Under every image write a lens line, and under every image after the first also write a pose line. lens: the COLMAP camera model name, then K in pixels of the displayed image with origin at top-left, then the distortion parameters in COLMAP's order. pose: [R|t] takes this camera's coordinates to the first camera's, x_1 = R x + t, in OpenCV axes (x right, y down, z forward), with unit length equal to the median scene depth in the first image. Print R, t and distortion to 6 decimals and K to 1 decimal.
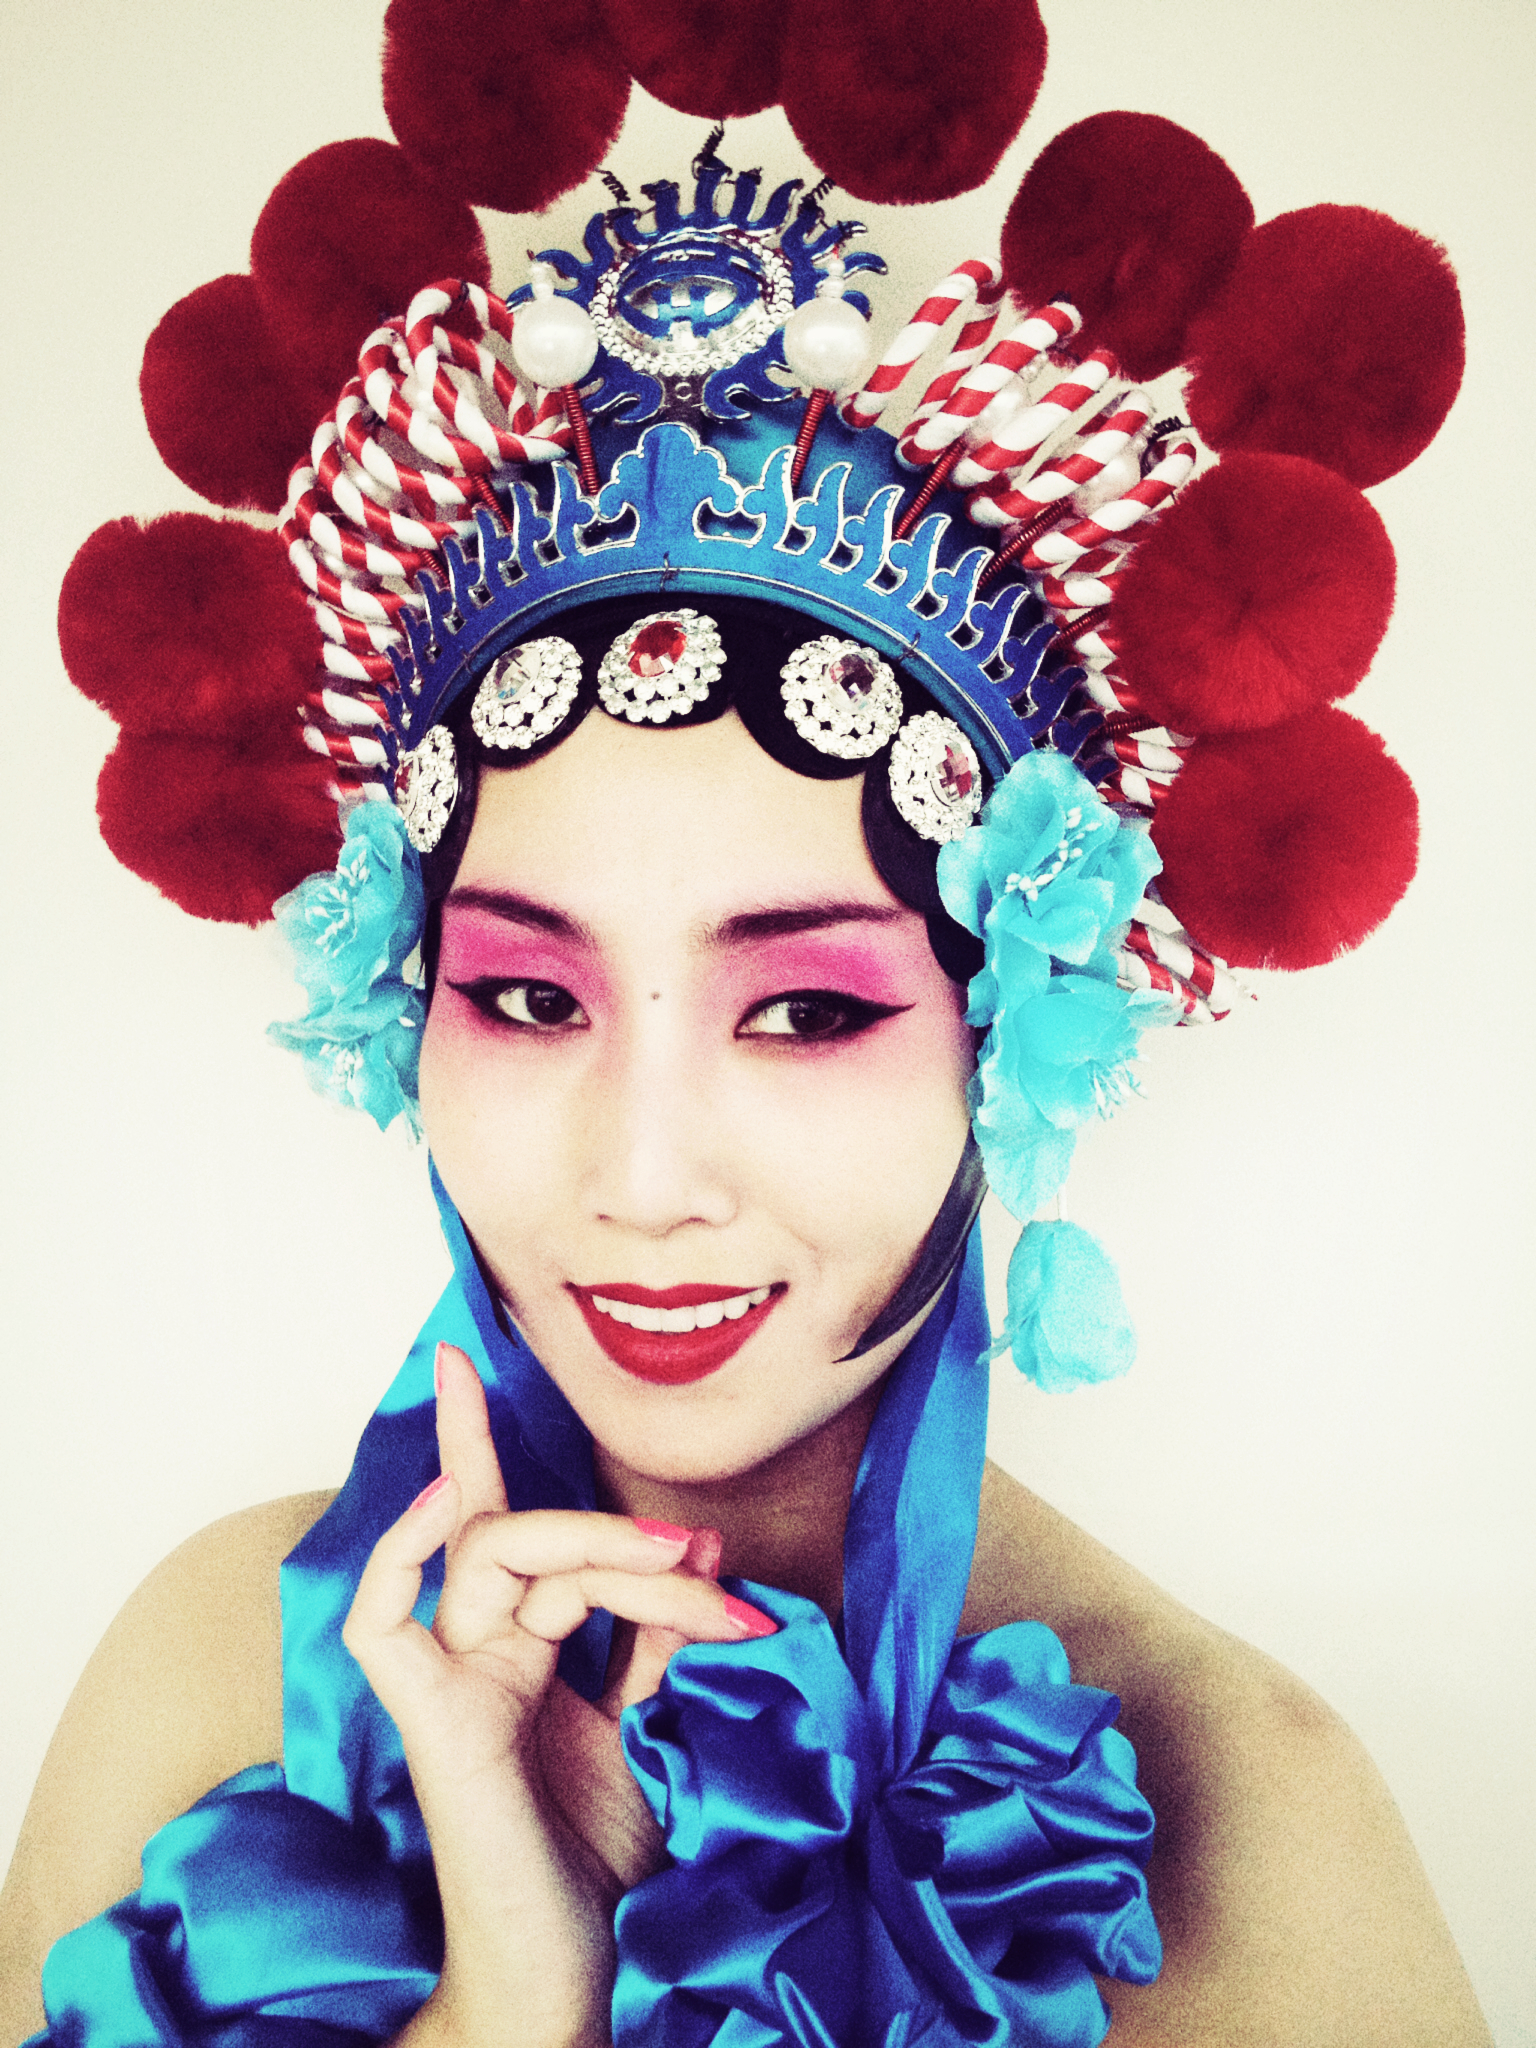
lens RADIAL K [[1910.6, 0, 768.0], [0, 1910.6, 1024.0], [0, 0, 1]] dist [0.151156, -0.387288]
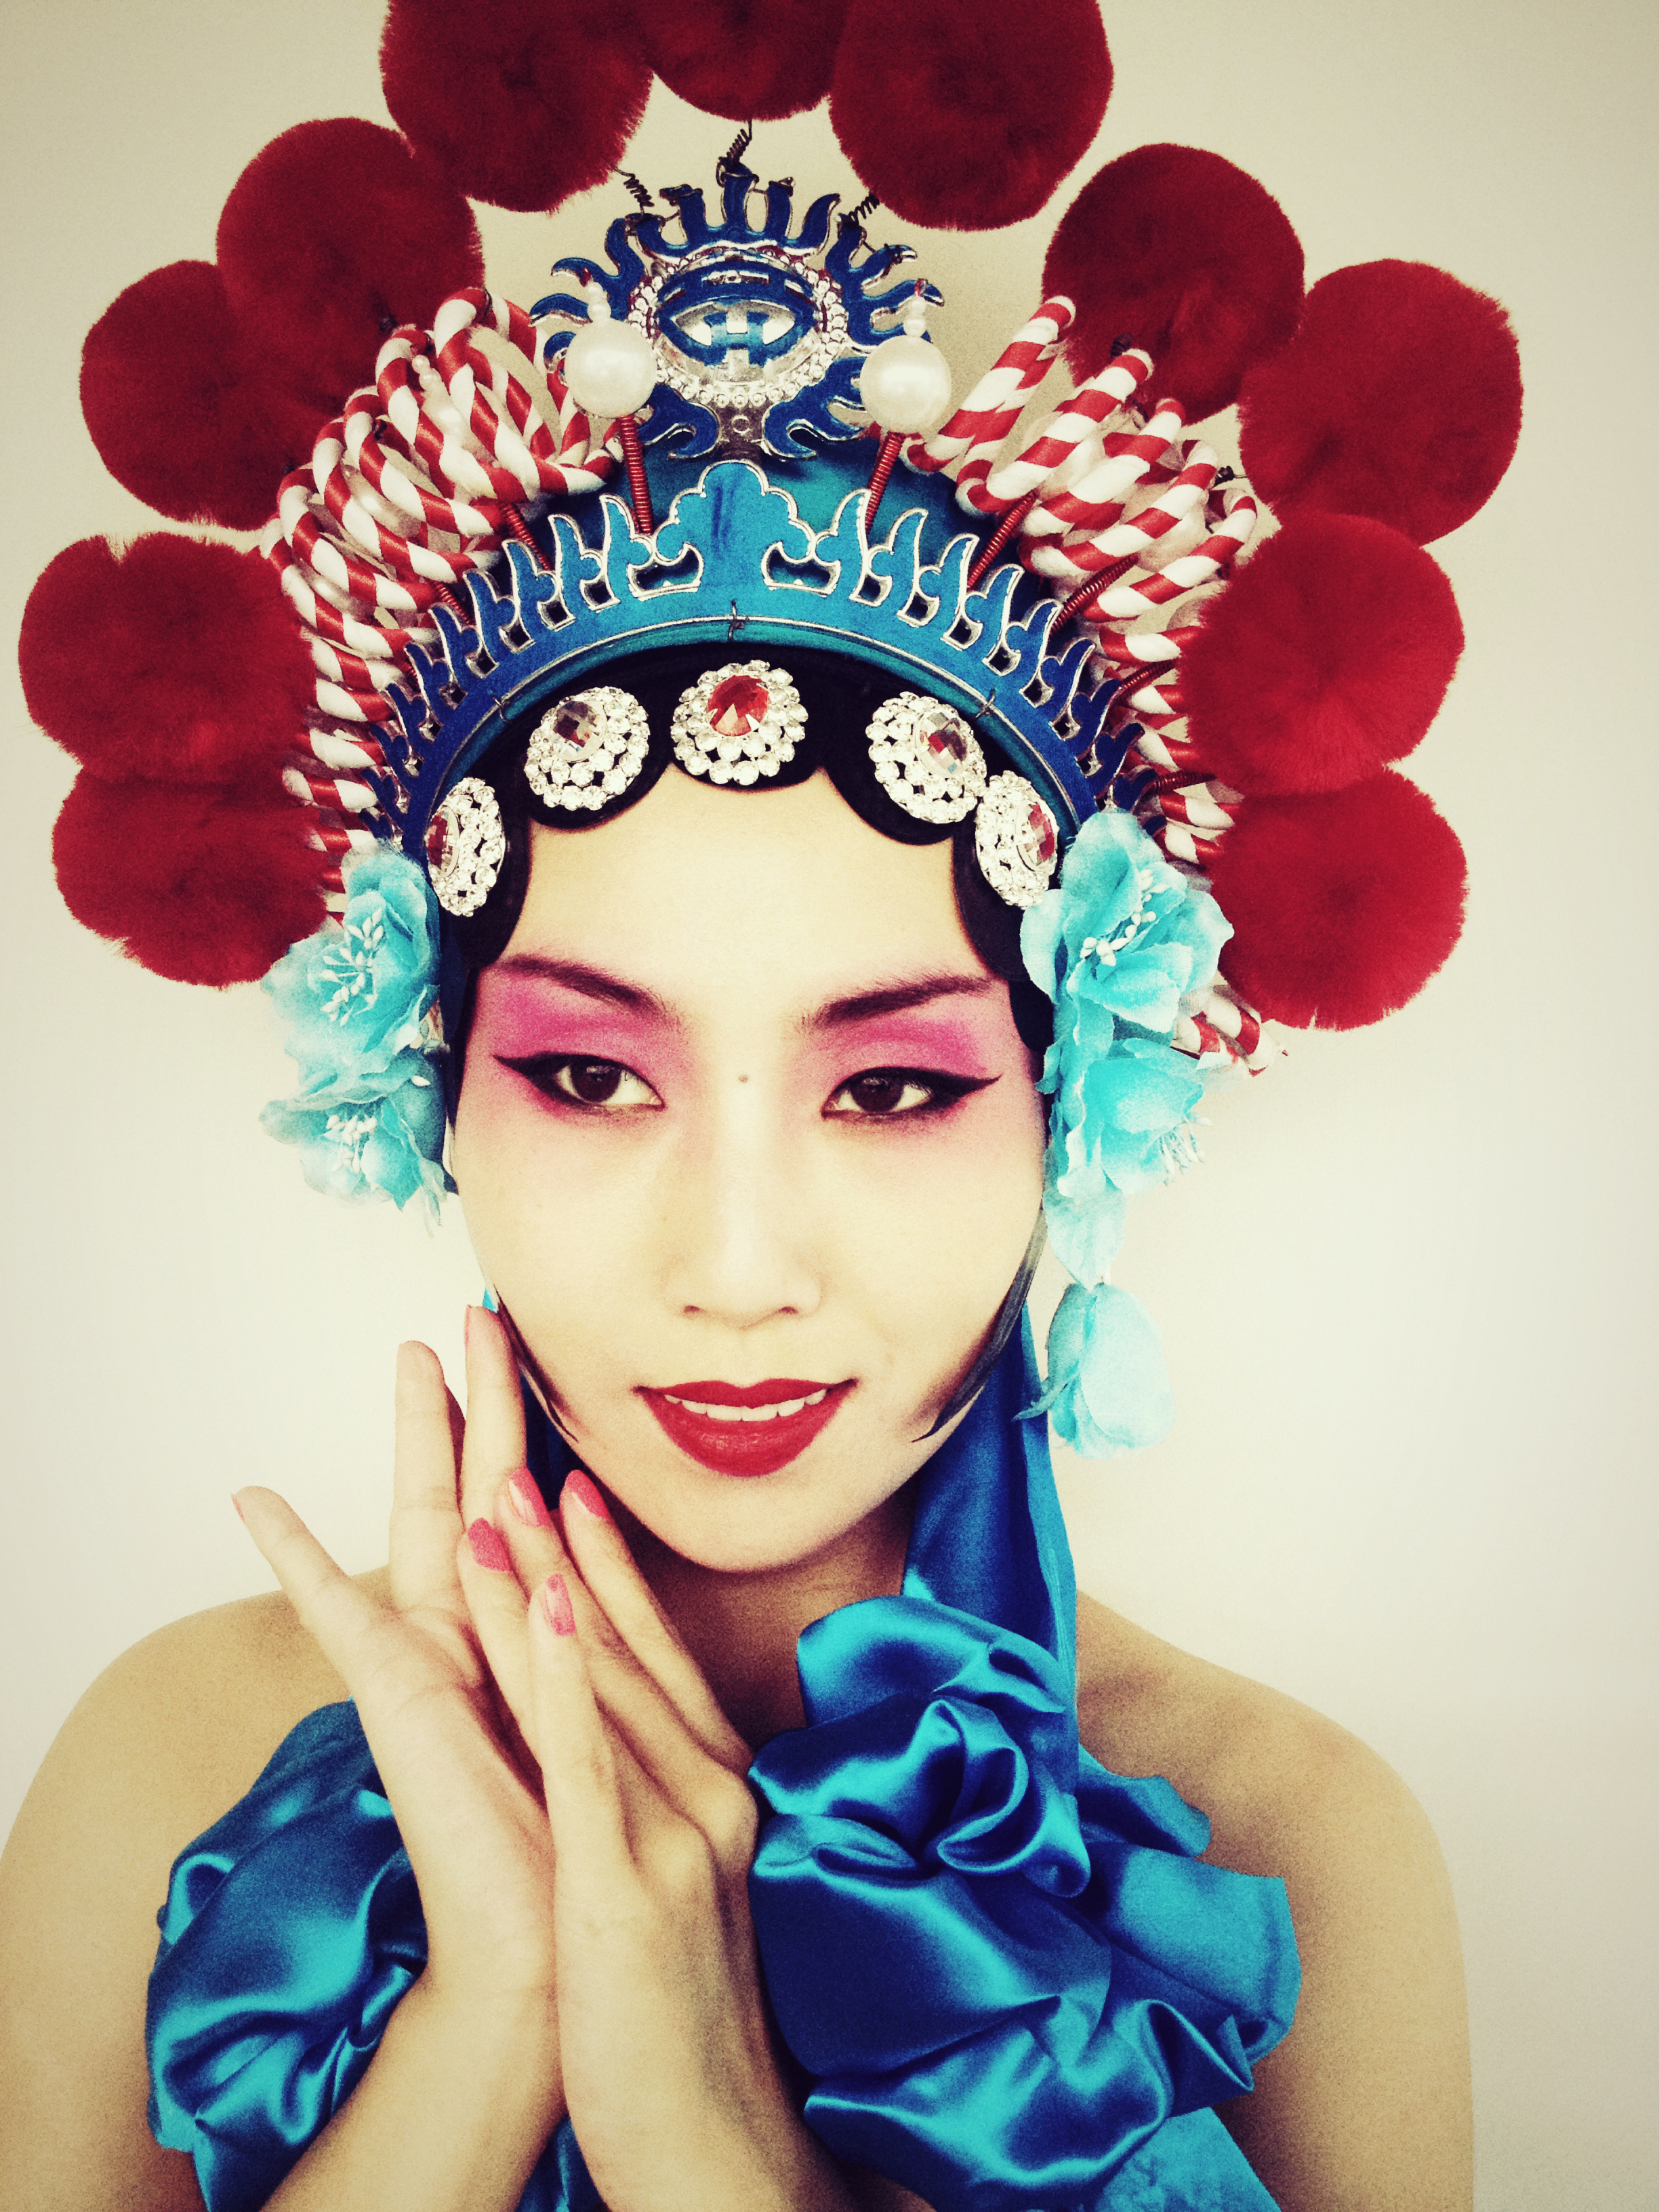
lens RADIAL K [[2063.6, 0, 829.5], [0, 2063.6, 1106.0], [0, 0, 1]] dist [0.151156, -0.387288]
pose [[0.984948, -0.019696, 0.171728, -0.181655], [0.012709, 0.999050, 0.041689, -0.037854], [-0.172386, -0.038879, 0.984262, -0.019874]]
